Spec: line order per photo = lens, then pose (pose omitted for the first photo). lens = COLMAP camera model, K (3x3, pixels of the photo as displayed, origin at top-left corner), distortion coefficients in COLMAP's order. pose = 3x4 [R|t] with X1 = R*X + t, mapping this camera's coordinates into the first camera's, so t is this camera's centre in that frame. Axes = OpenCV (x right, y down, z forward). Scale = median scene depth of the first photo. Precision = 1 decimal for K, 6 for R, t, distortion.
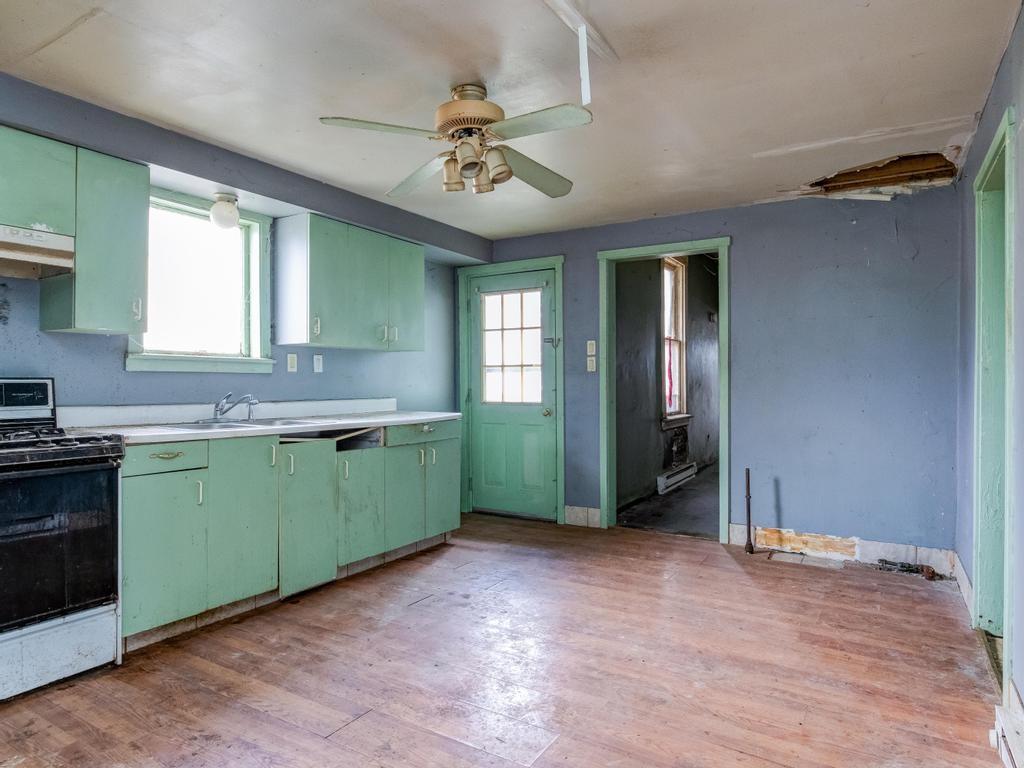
lens RADIAL K [[622.0, 0, 512.0], [0, 622.0, 384.0], [0, 0, 1]] dist [-0.035489, 0.019972]
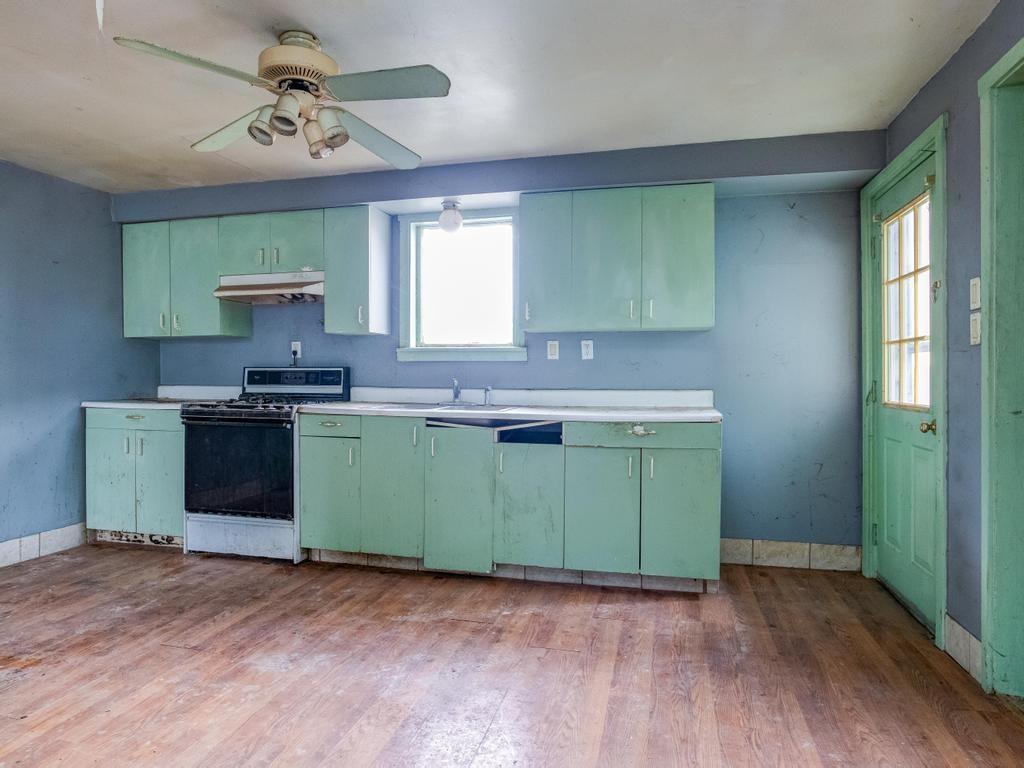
lens RADIAL K [[622.0, 0, 512.0], [0, 622.0, 384.0], [0, 0, 1]] dist [-0.035489, 0.019972]
pose [[0.306799, 0.015506, -0.951648, 0.649352], [-0.004080, 0.999880, 0.014976, 0.005652], [0.951766, -0.000712, 0.306825, 0.749062]]
